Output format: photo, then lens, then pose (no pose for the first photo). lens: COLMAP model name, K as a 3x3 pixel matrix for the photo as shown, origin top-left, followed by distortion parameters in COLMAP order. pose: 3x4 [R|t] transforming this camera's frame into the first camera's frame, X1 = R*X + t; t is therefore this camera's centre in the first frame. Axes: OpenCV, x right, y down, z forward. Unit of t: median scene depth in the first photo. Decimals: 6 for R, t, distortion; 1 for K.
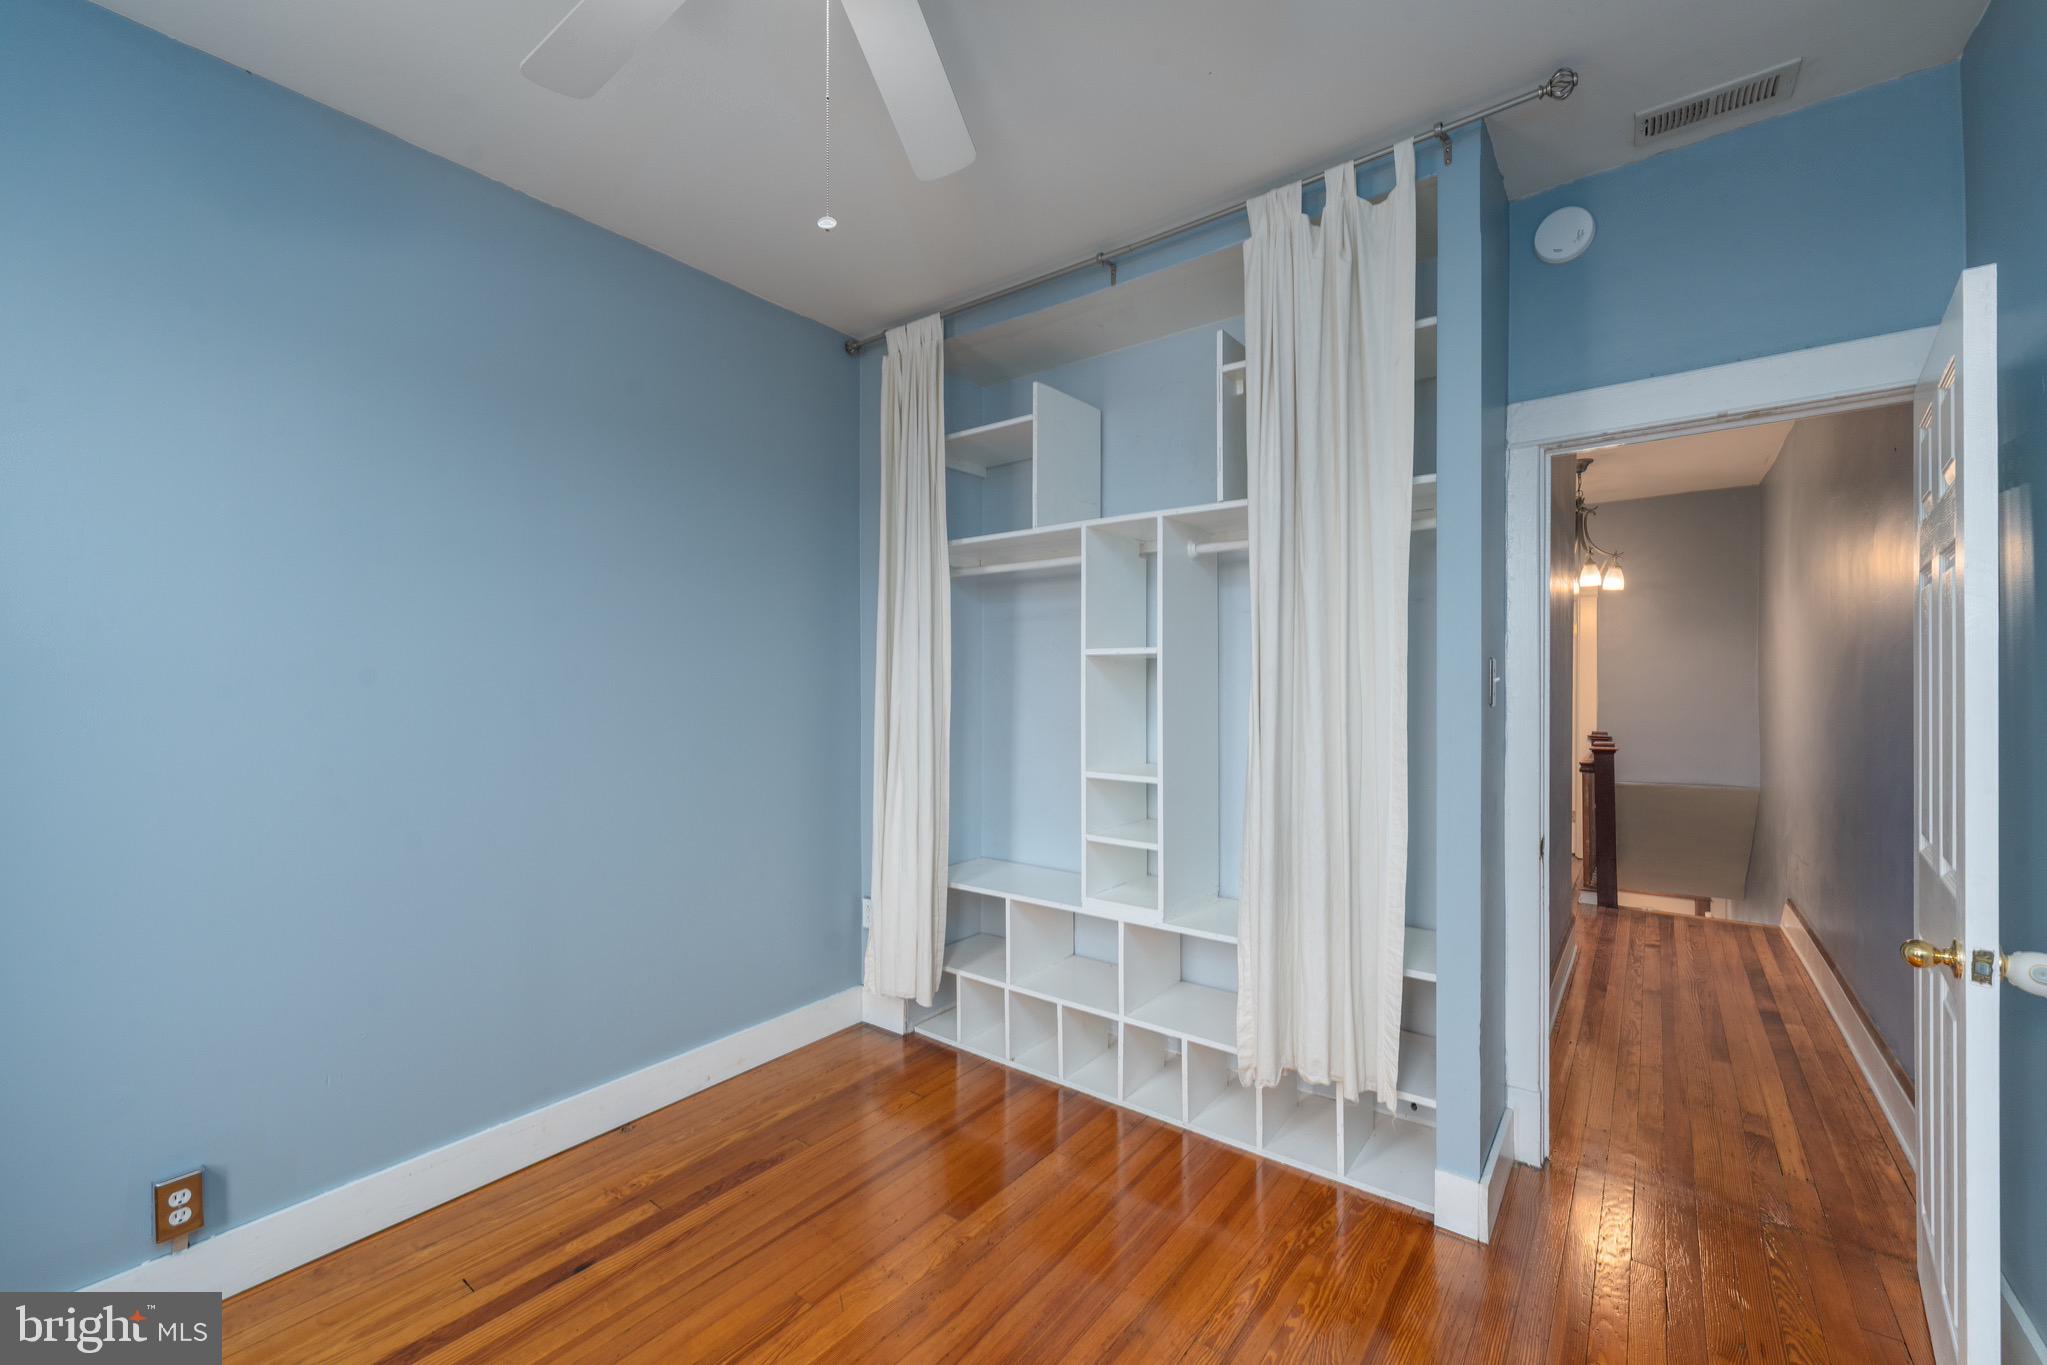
lens RADIAL K [[839.9, 0, 1017.9], [0, 839.9, 677.9], [0, 0, 1]] dist [0.000319, -0.000037]
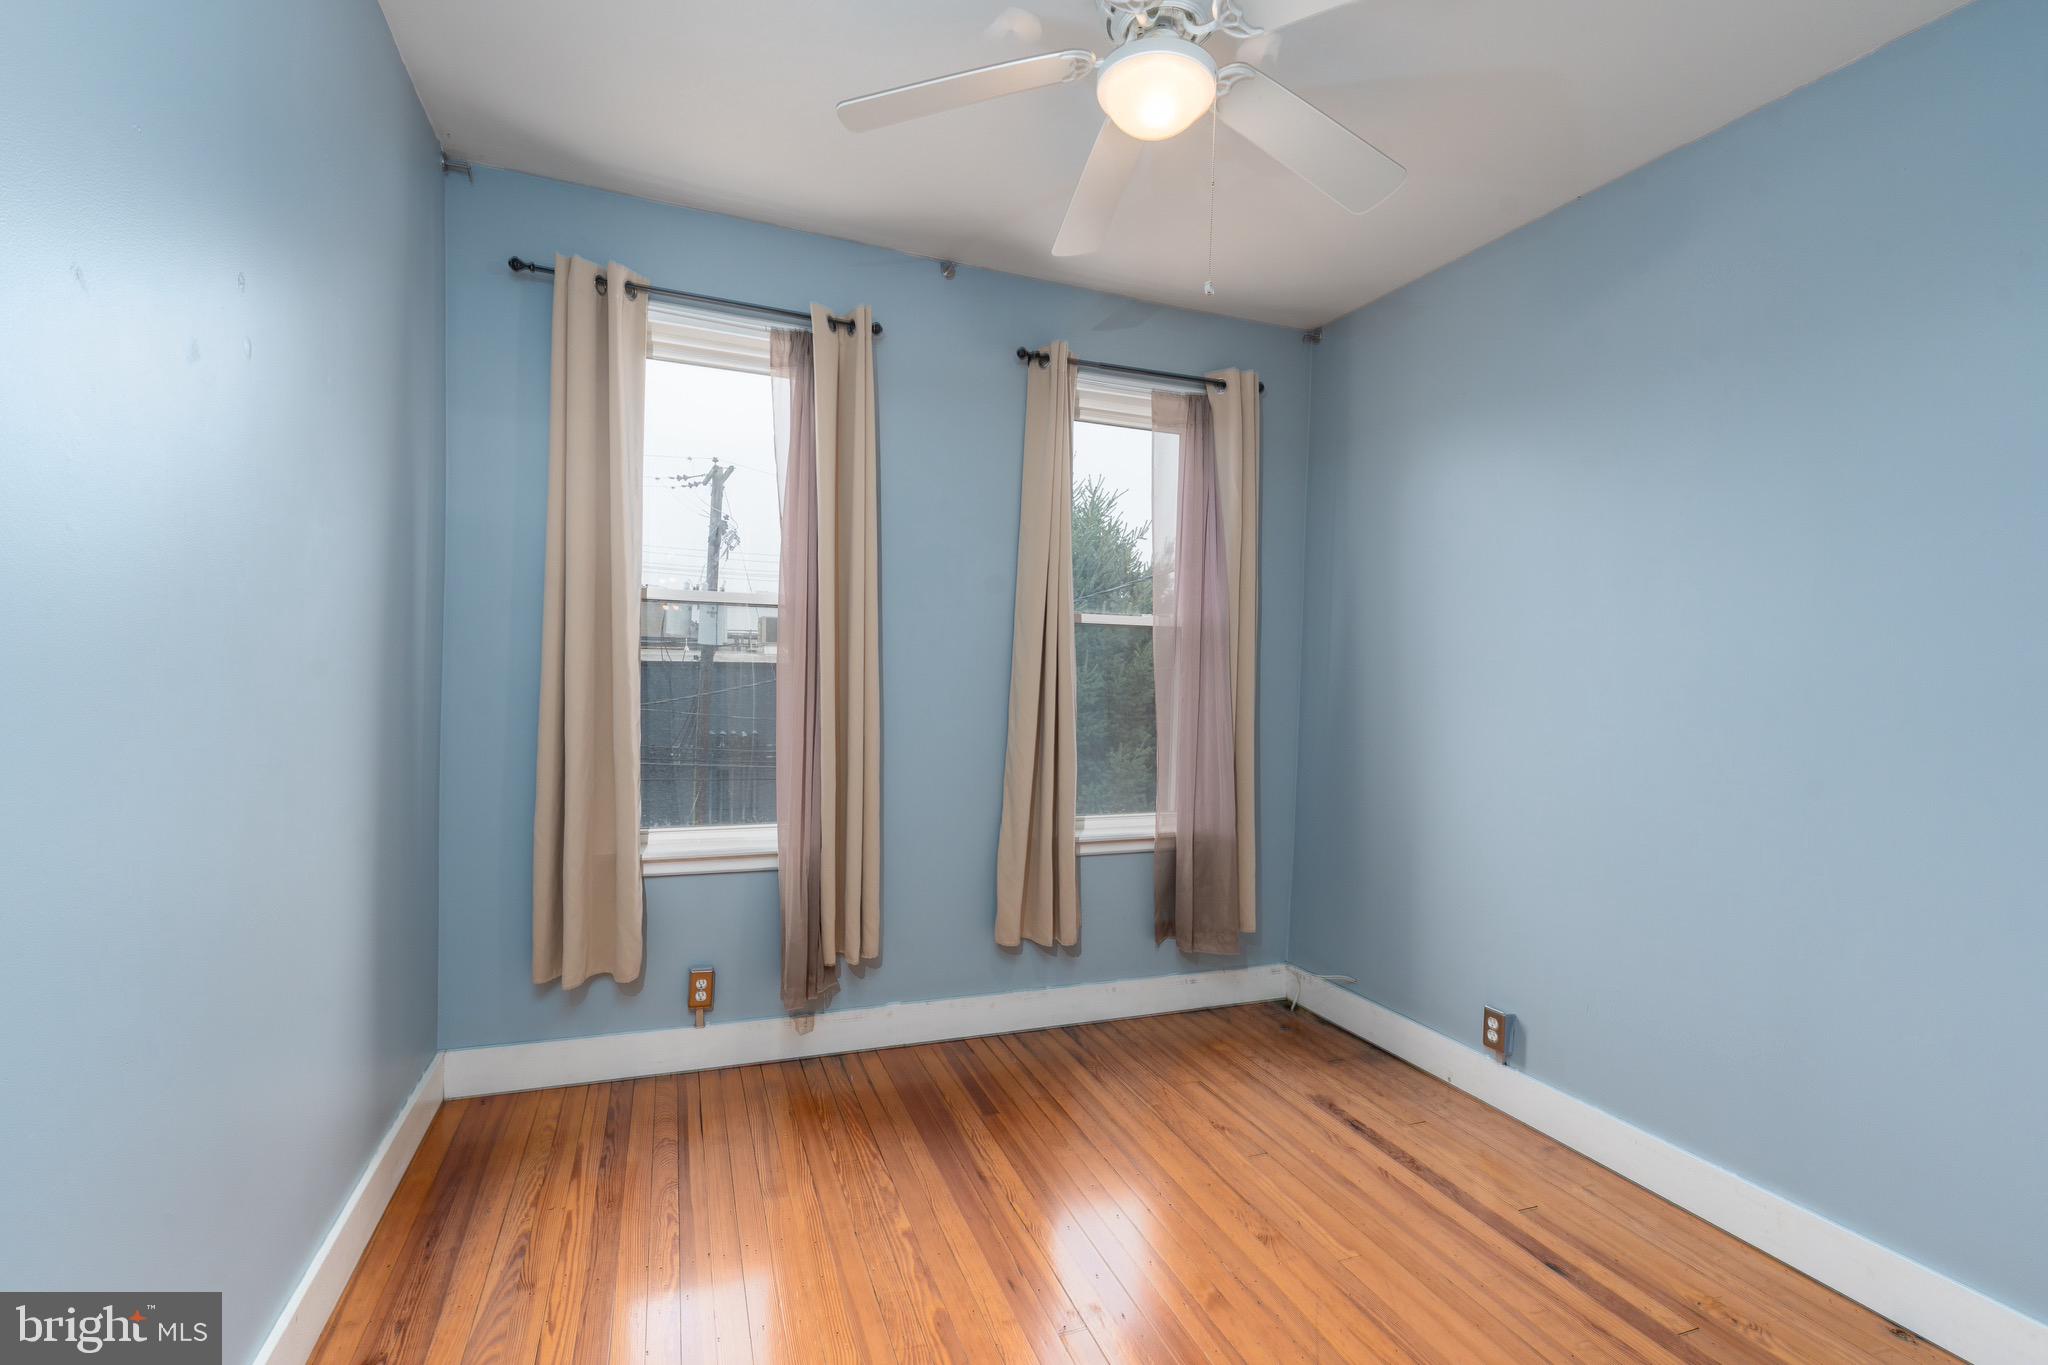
lens RADIAL K [[890.2, 0, 1045.5], [0, 890.2, 666.9], [0, 0, 1]] dist [0.000310, 0.000390]
pose [[-0.498643, -0.017001, -0.866641, 0.699993], [-0.030048, 0.999546, -0.002319, 0.015951], [0.866287, 0.024885, -0.498927, 0.987430]]
